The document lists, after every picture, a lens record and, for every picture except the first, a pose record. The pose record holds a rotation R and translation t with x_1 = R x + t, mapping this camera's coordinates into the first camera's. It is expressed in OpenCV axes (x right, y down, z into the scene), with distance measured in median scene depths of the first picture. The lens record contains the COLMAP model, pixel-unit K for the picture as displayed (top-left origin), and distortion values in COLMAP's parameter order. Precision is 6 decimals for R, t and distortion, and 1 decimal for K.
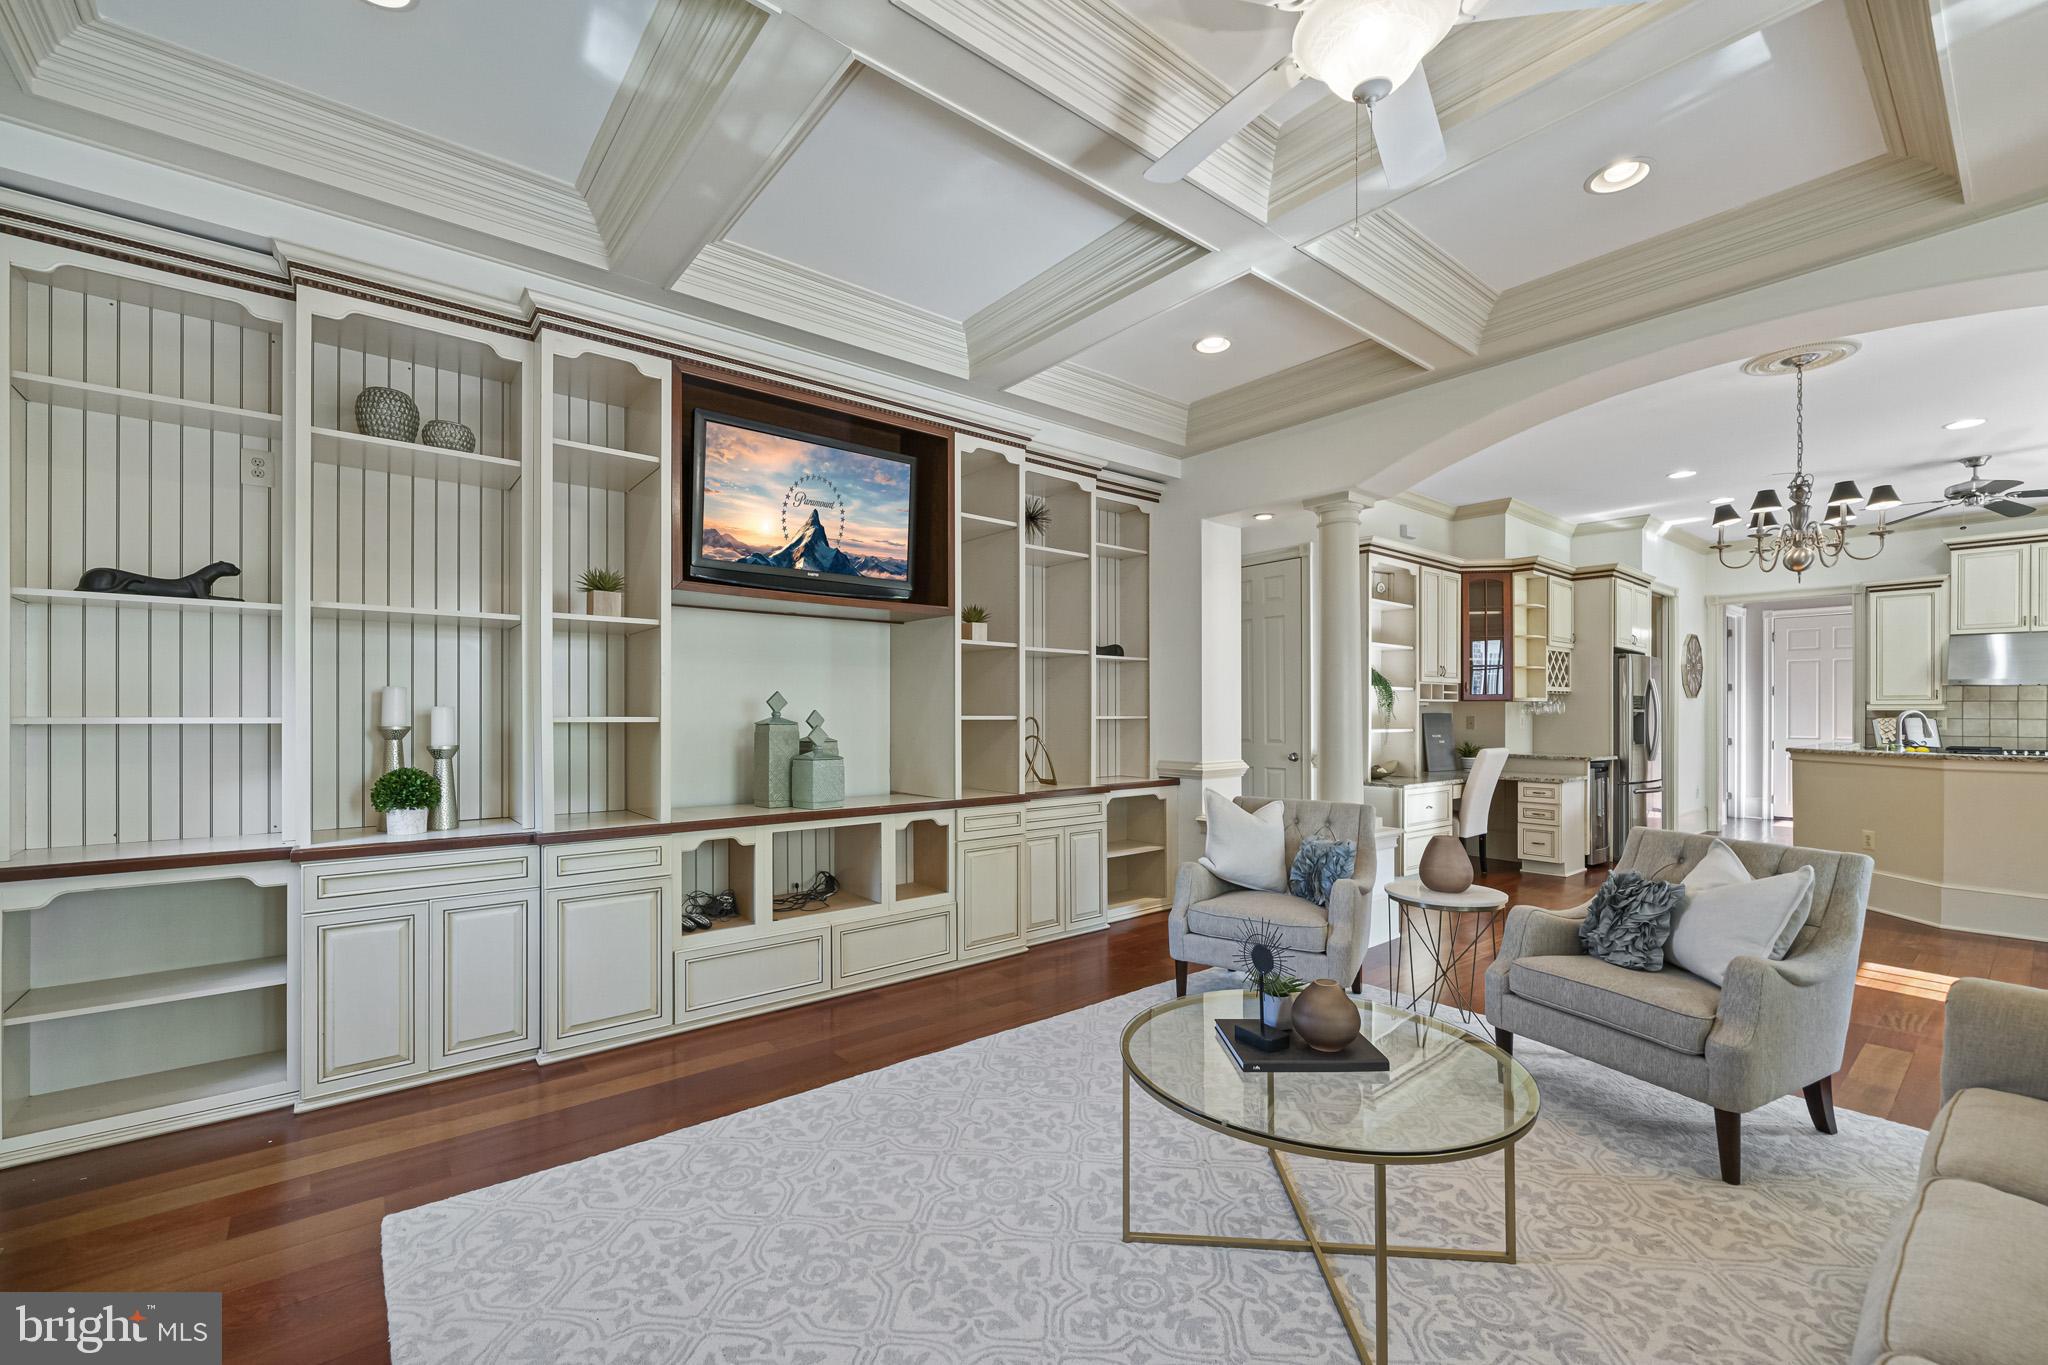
lens RADIAL K [[850.2, 0, 1002.4], [0, 850.2, 712.8], [0, 0, 1]] dist [-0.001158, 0.000058]
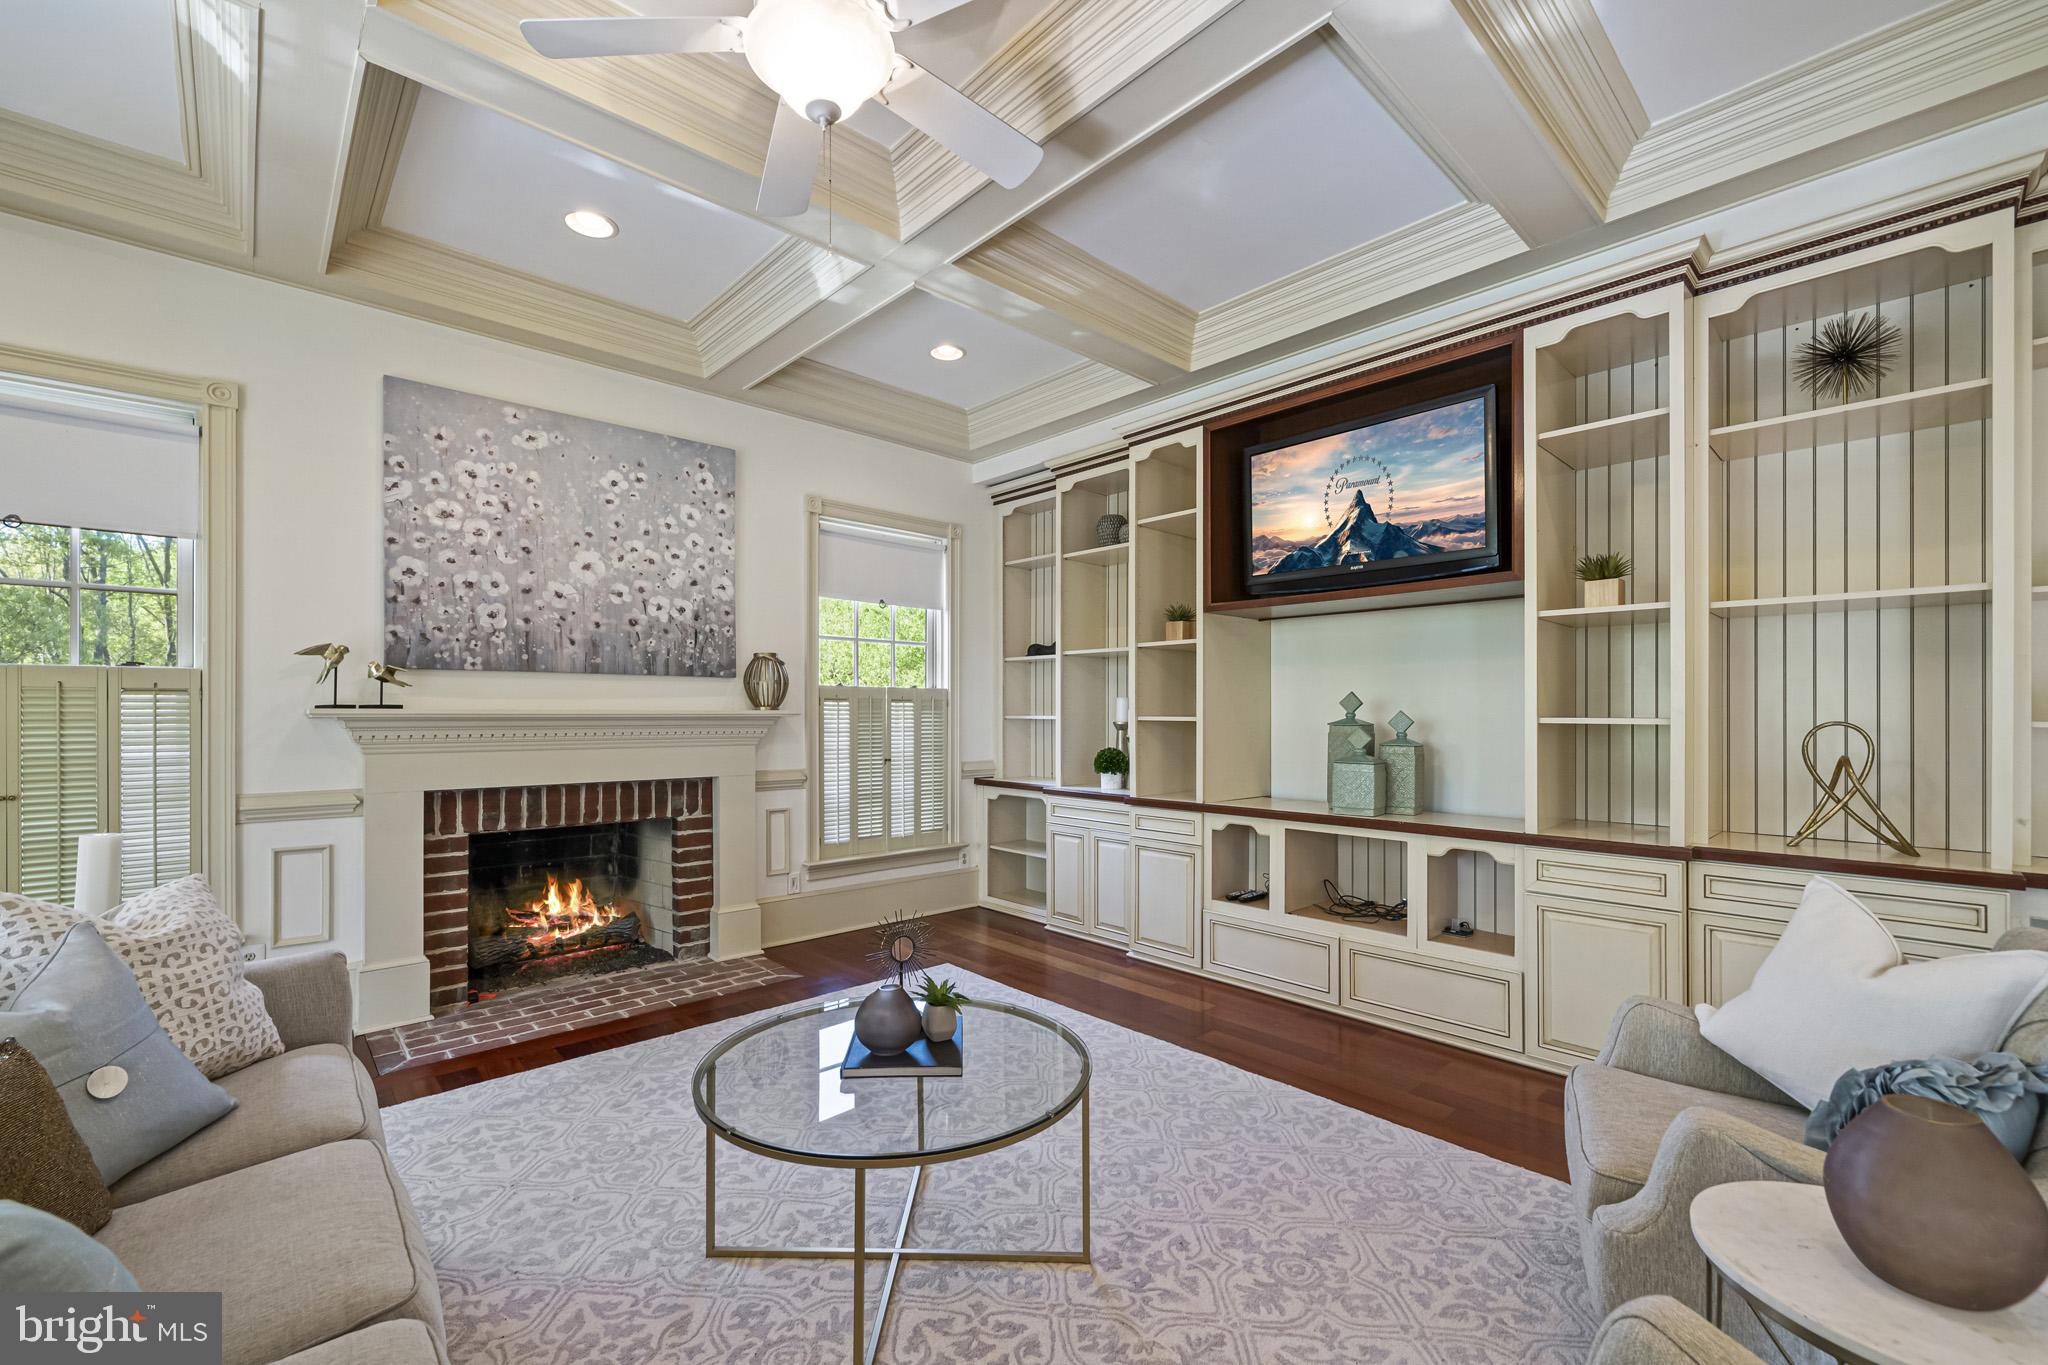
lens RADIAL K [[850.2, 0, 995.4], [0, 850.2, 715.4], [0, 0, 1]] dist [-0.001158, 0.000058]
pose [[0.045686, -0.000038, -0.998956, 0.737150], [-0.002117, 0.999998, -0.000135, 0.003161], [0.998954, 0.002121, 0.045686, 0.581374]]
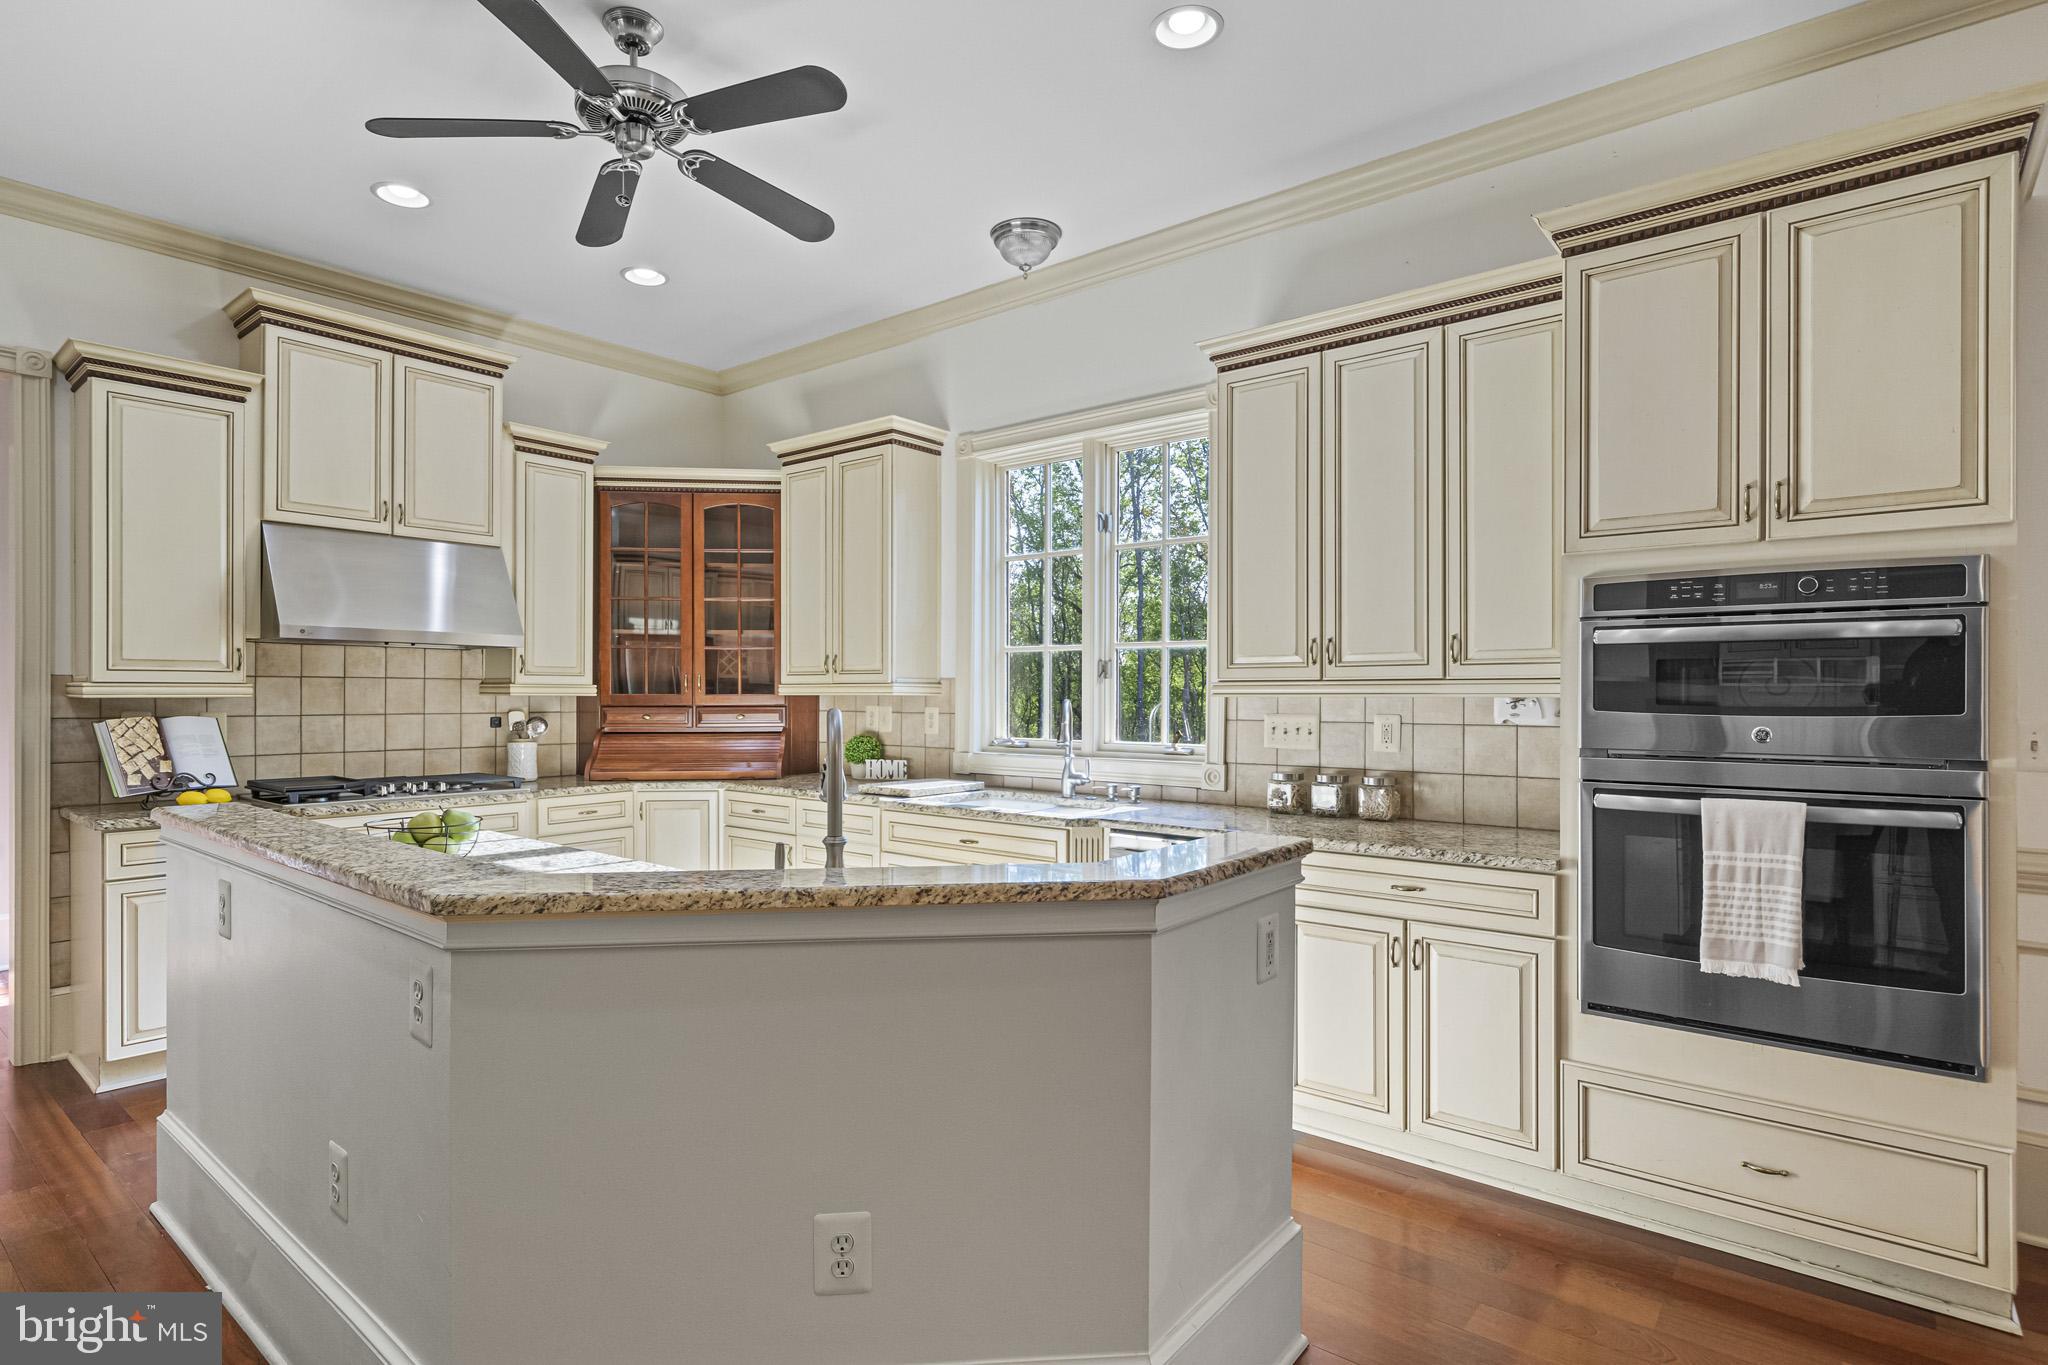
lens RADIAL K [[1063.6, 0, 1025.4], [0, 1063.6, 689.0], [0, 0, 1]] dist [-0.000489, -0.000102]
pose [[-0.202533, -0.000357, 0.979275, 1.049872], [-0.001538, 0.999999, 0.000046, -0.015607], [-0.979274, -0.001496, -0.202533, 1.488112]]
